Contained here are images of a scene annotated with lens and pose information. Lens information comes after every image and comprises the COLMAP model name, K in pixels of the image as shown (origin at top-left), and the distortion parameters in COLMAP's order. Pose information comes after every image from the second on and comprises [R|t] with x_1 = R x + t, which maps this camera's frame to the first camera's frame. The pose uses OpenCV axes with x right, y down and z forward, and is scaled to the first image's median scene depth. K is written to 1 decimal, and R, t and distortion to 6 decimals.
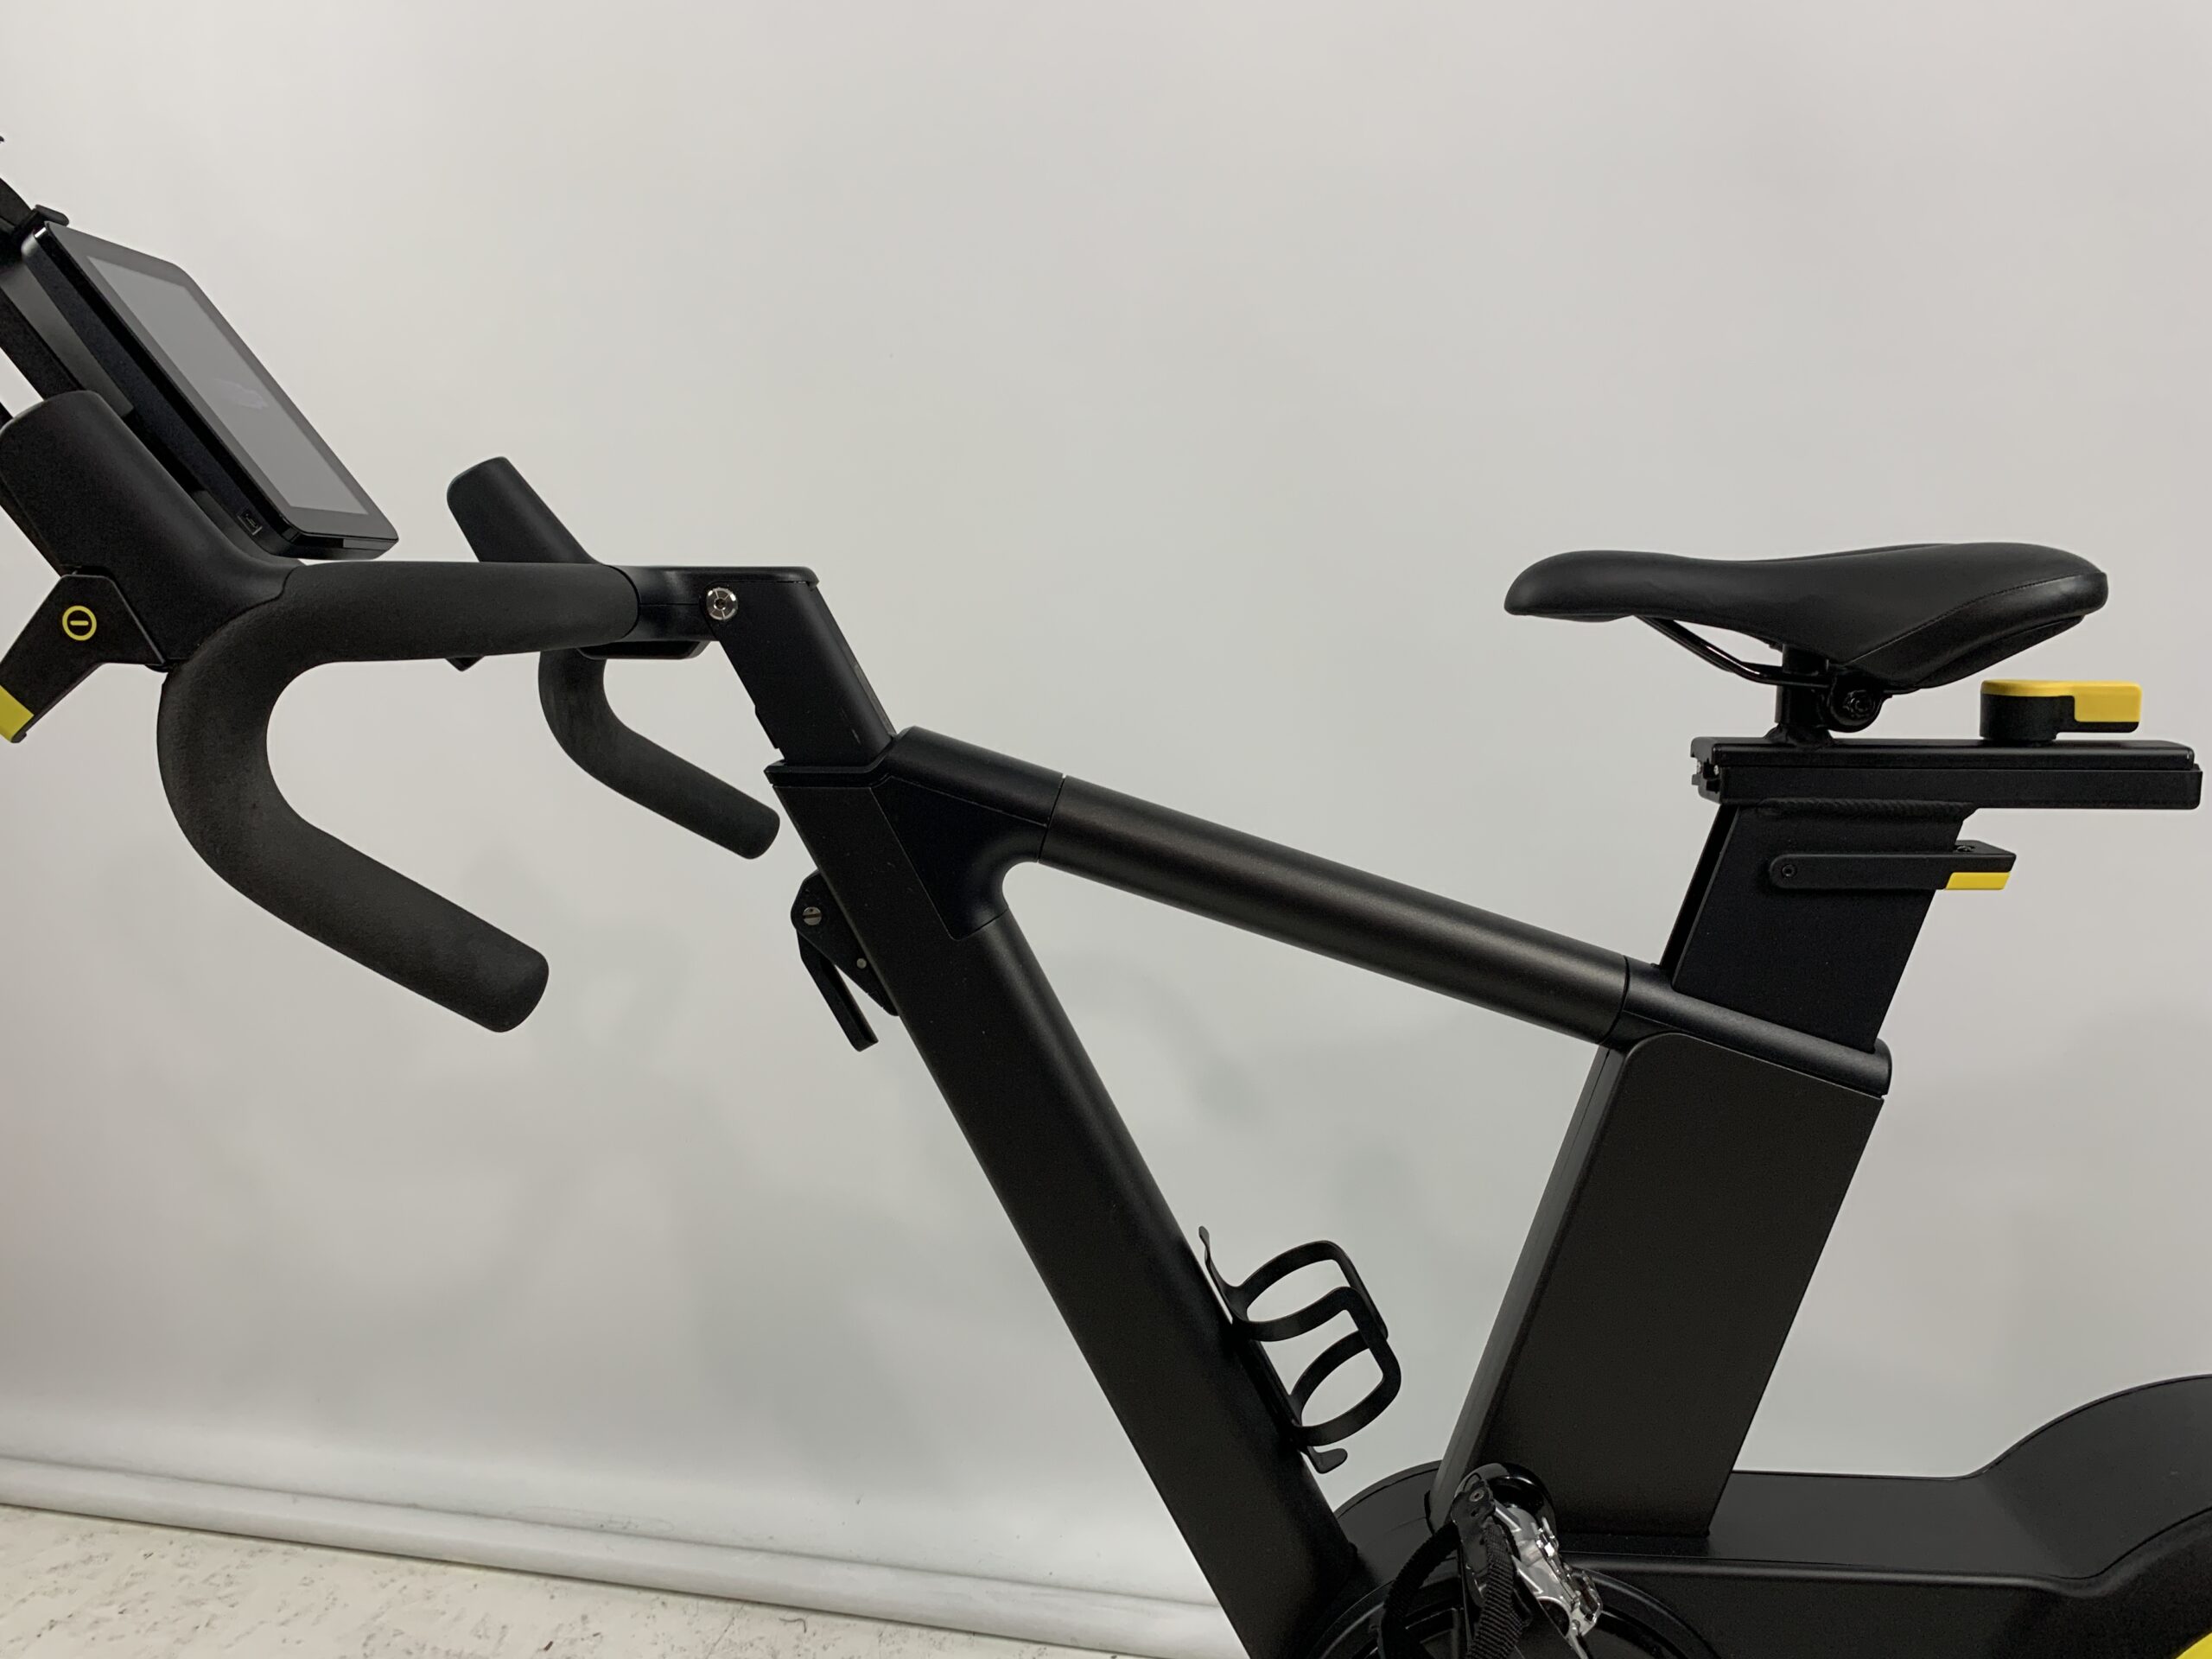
lens RADIAL K [[1726.0, 0, 1085.9], [0, 1726.0, 781.0], [0, 0, 1]] dist [0.005481, -0.011664]
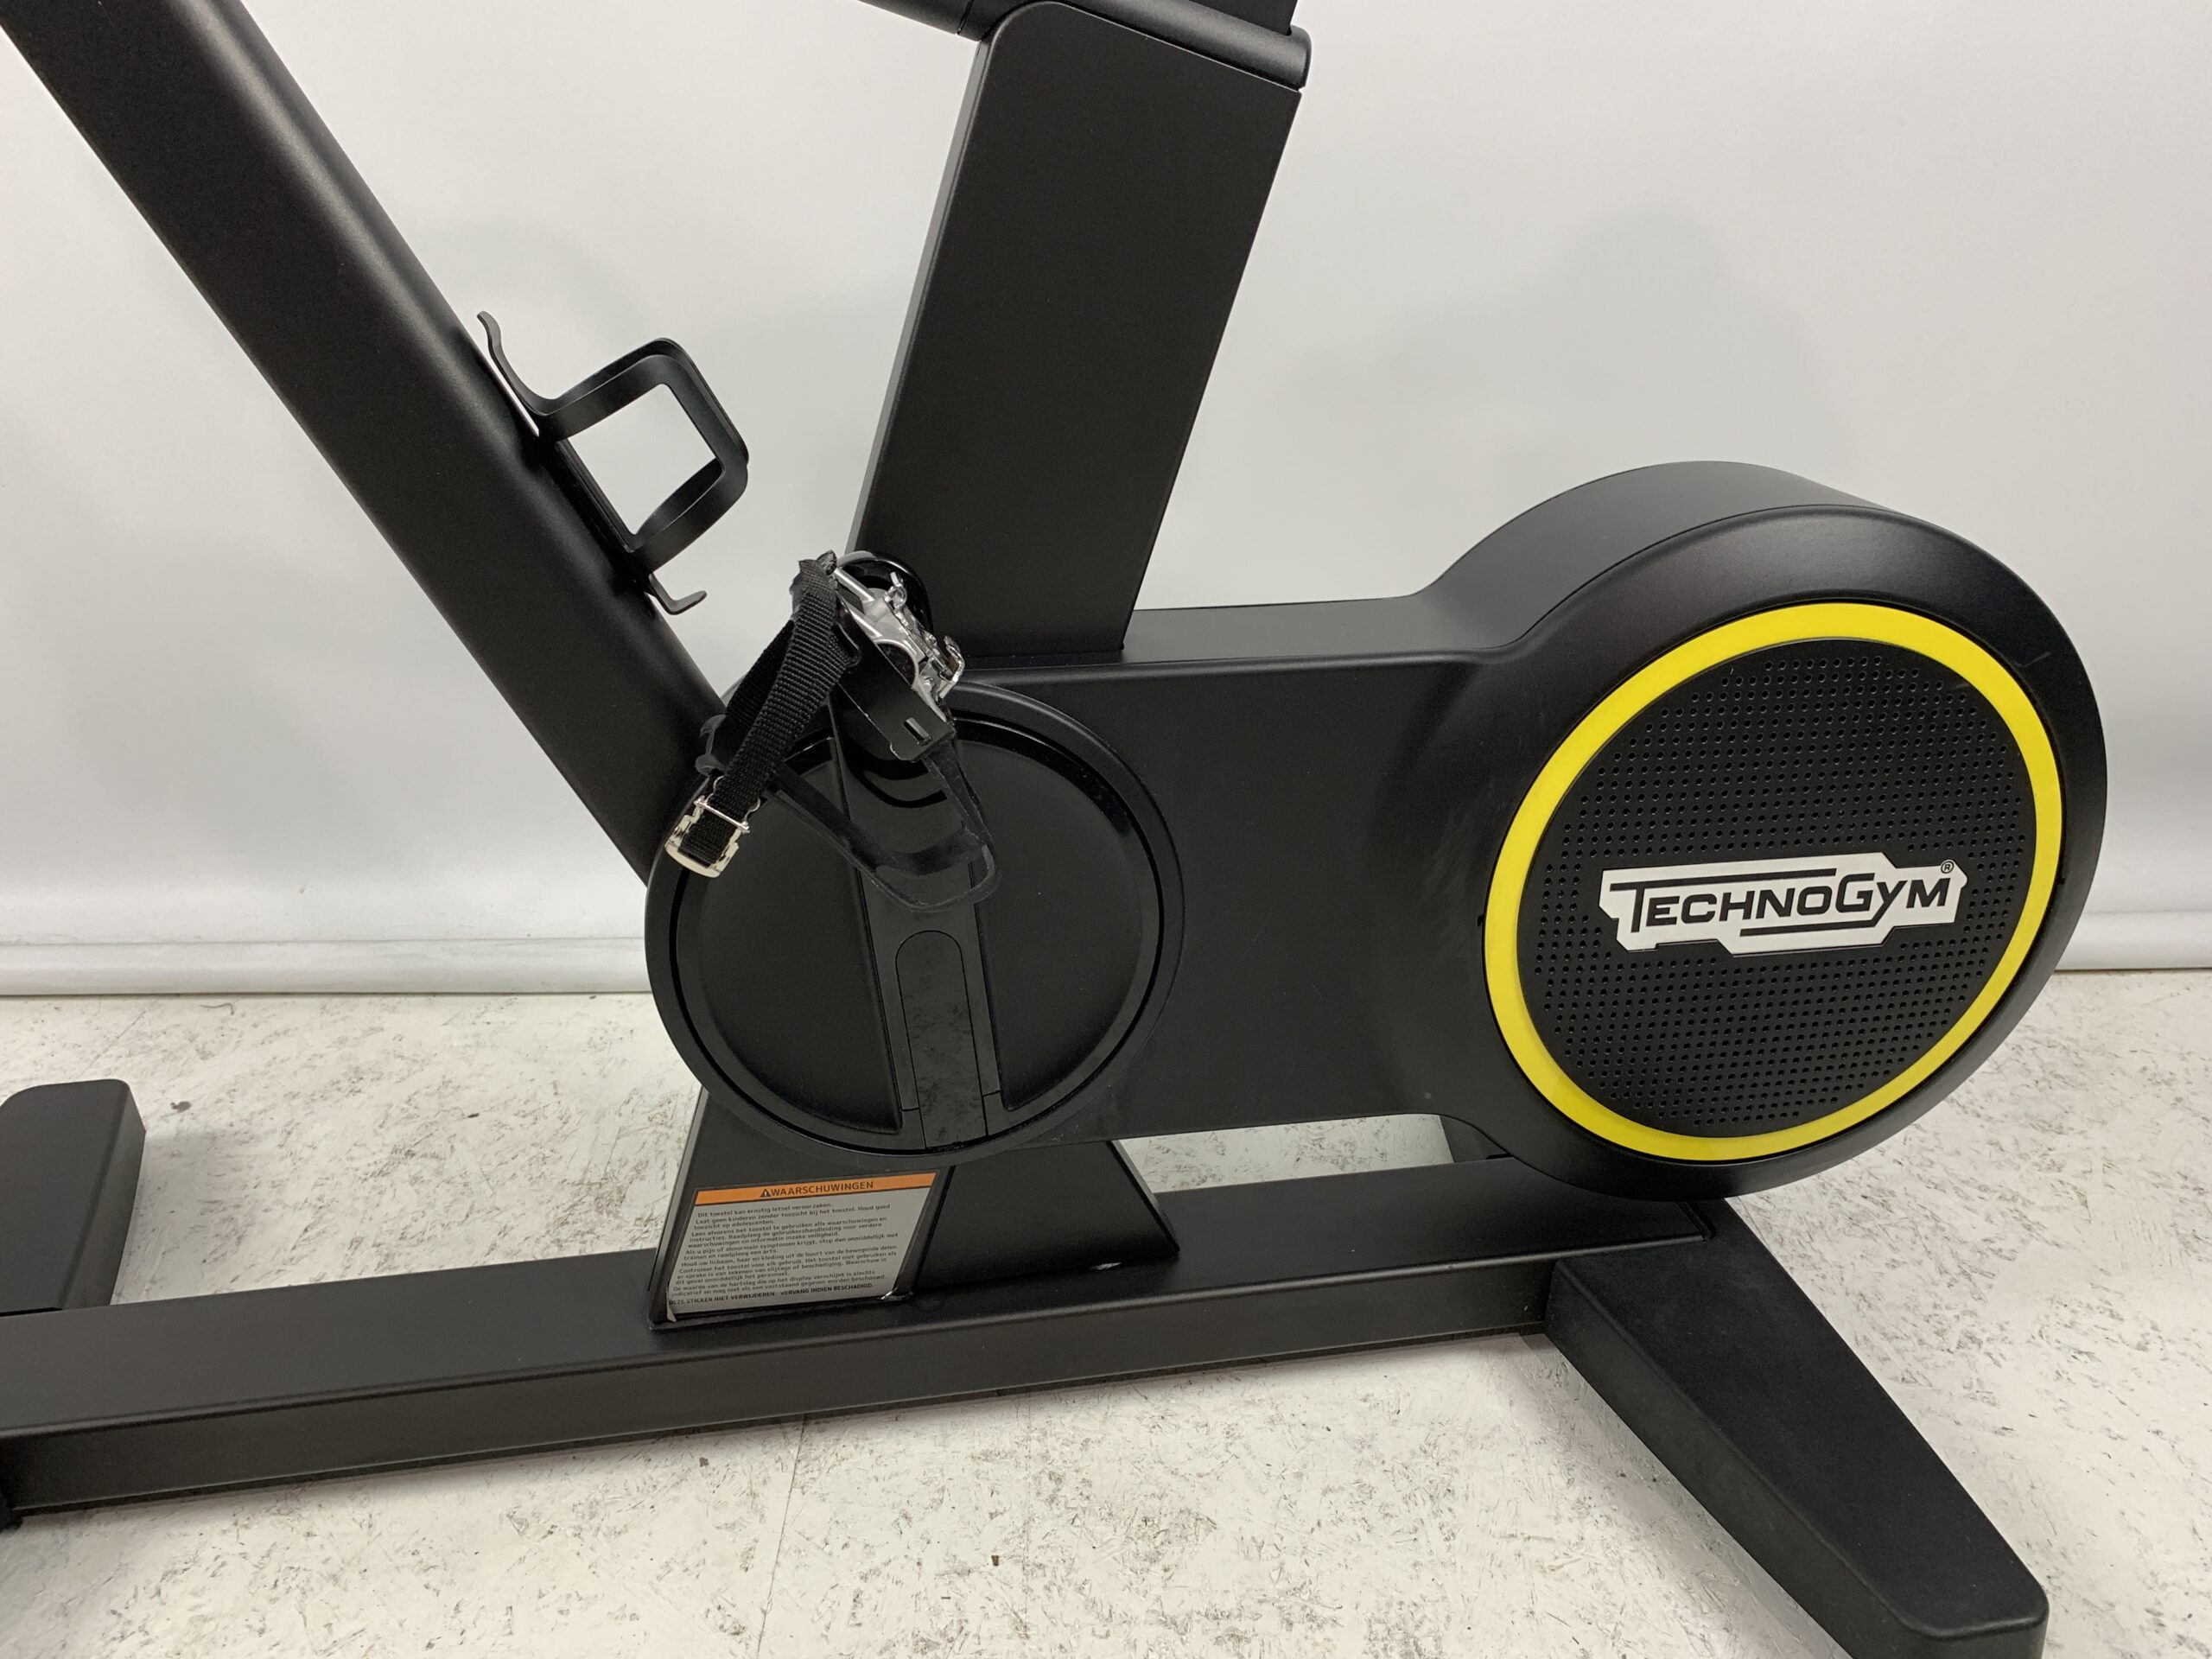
lens RADIAL K [[1726.0, 0, 1118.4], [0, 1726.0, 810.5], [0, 0, 1]] dist [0.005481, -0.011664]
pose [[0.971231, -0.088334, 0.221151, 0.150774], [0.027360, 0.963901, 0.264851, 0.273157], [-0.236563, -0.251181, 0.938587, 0.137934]]
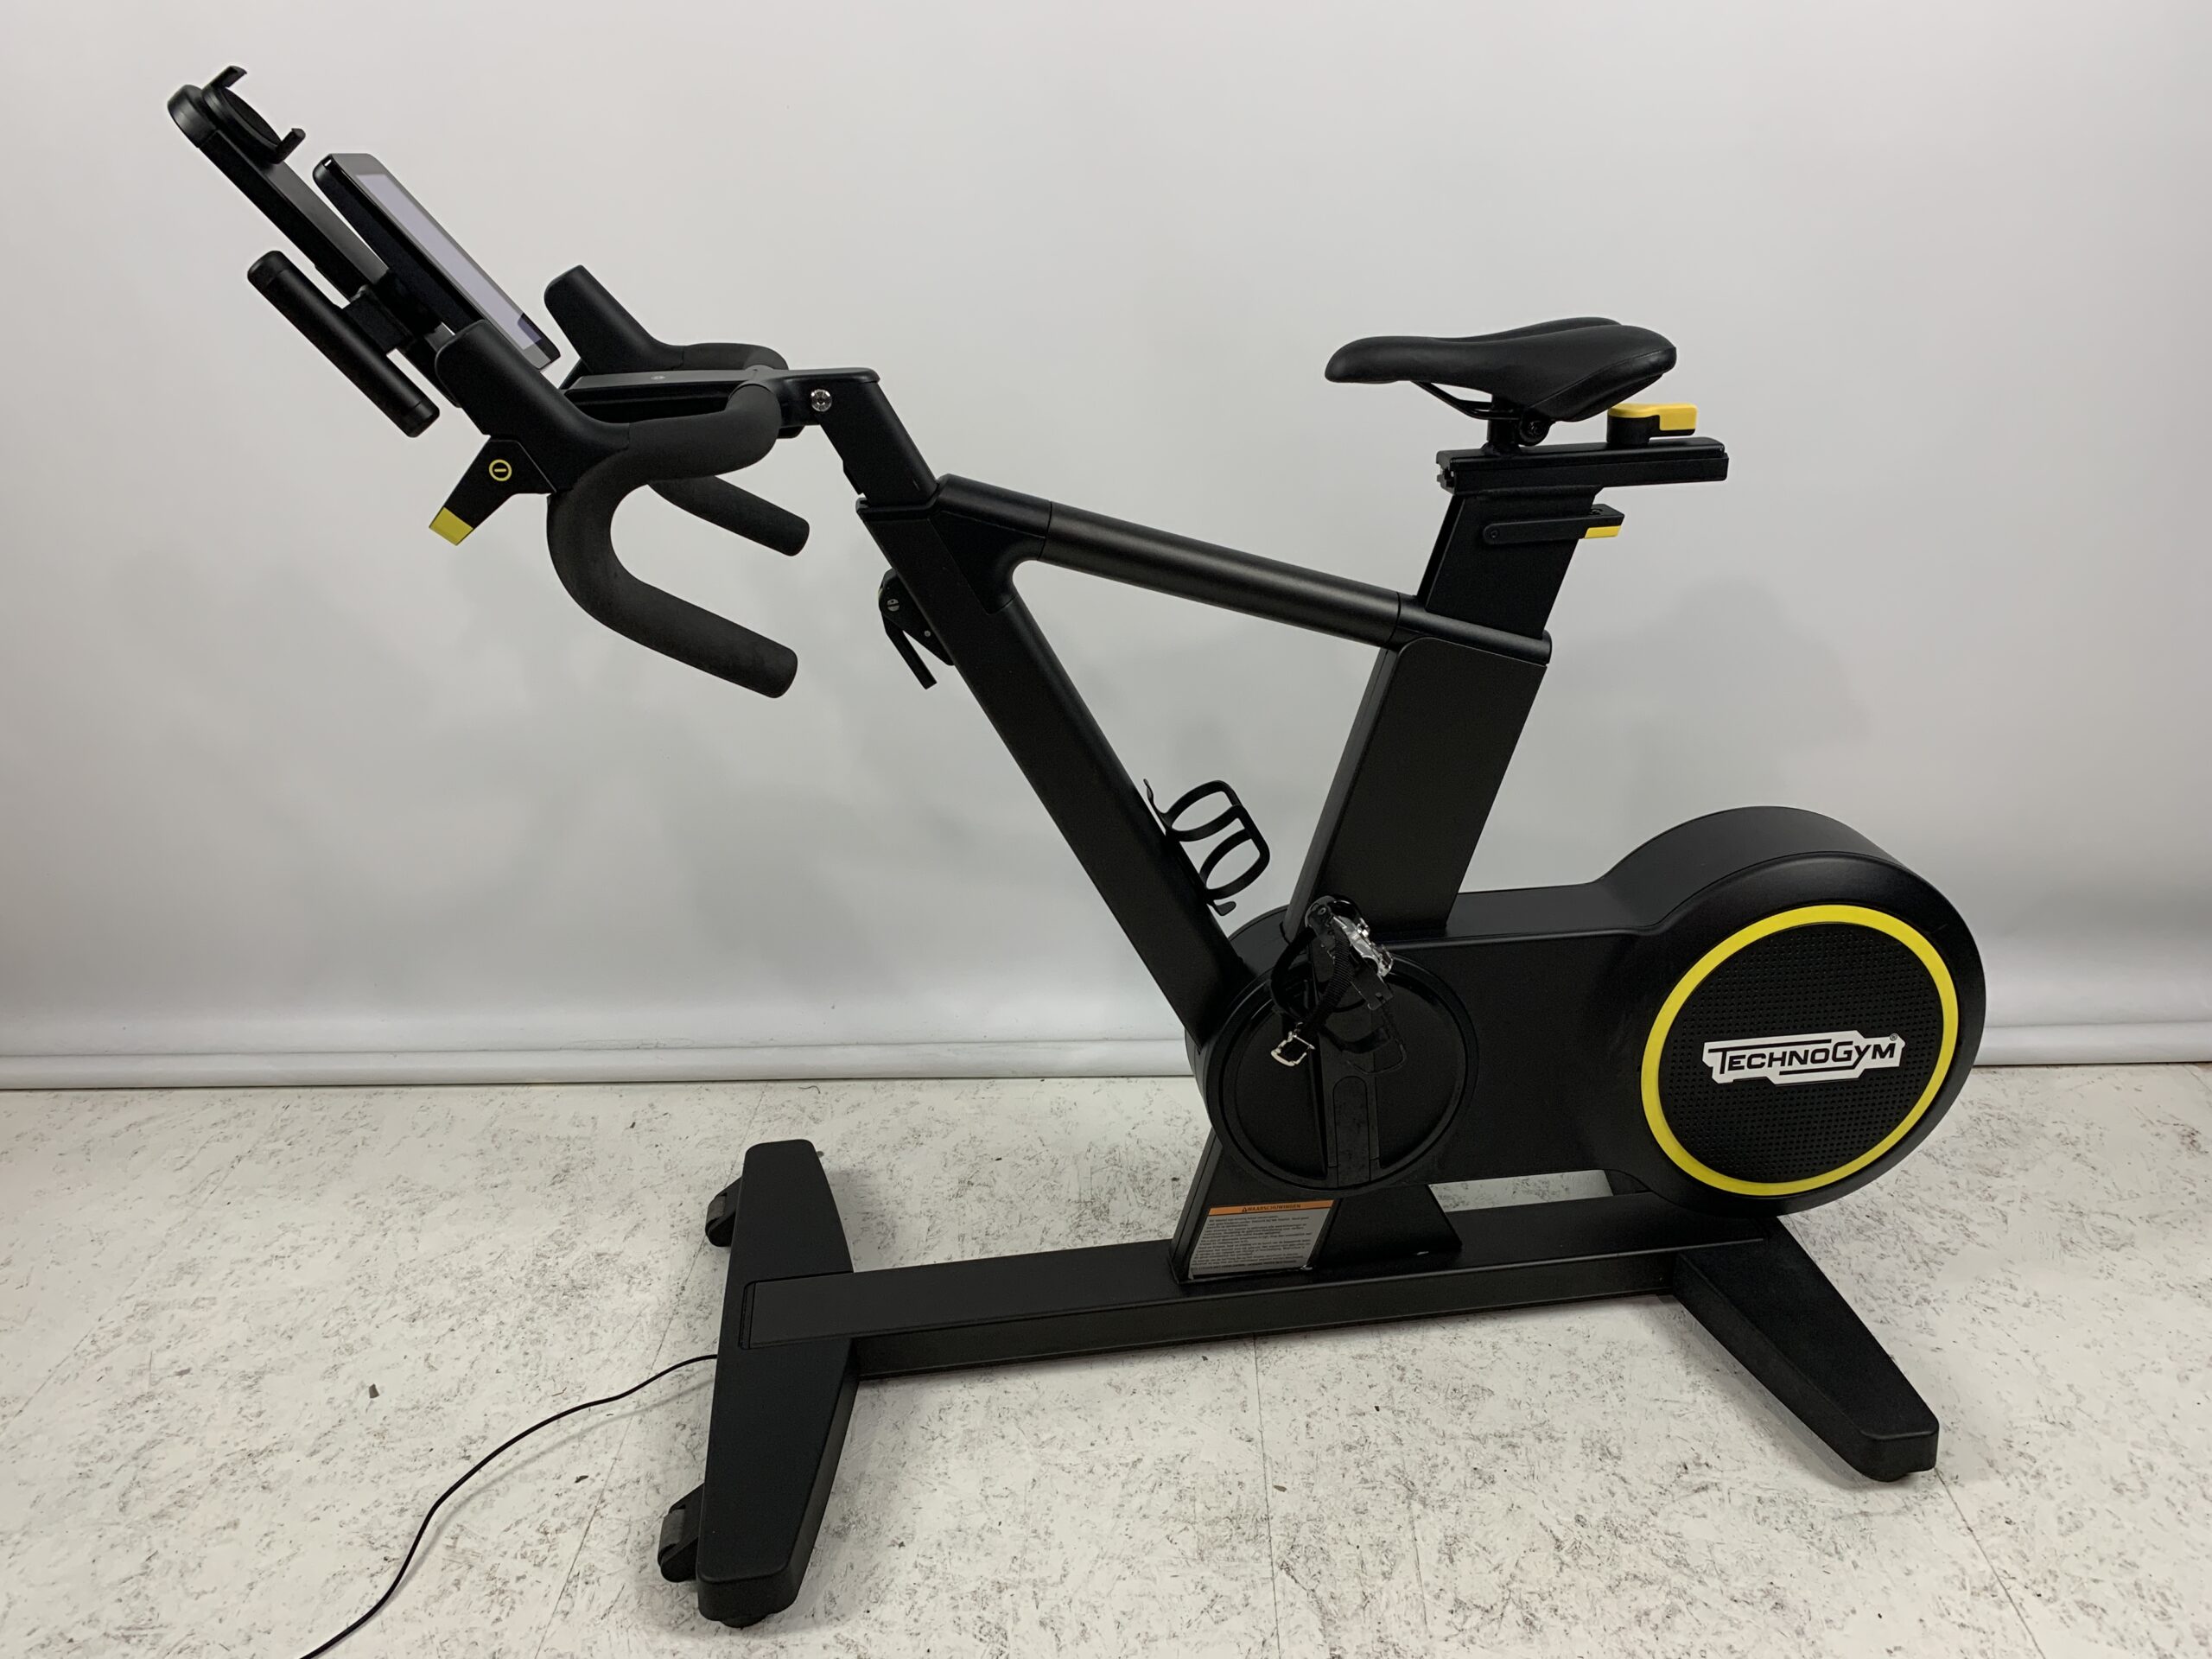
lens RADIAL K [[1726.0, 0, 1123.0], [0, 1726.0, 798.5], [0, 0, 1]] dist [0.005481, -0.011664]
pose [[0.980667, -0.090963, 0.173255, -0.230216], [0.045318, 0.966892, 0.251132, -0.125256], [-0.190362, -0.238425, 0.952321, -0.519298]]
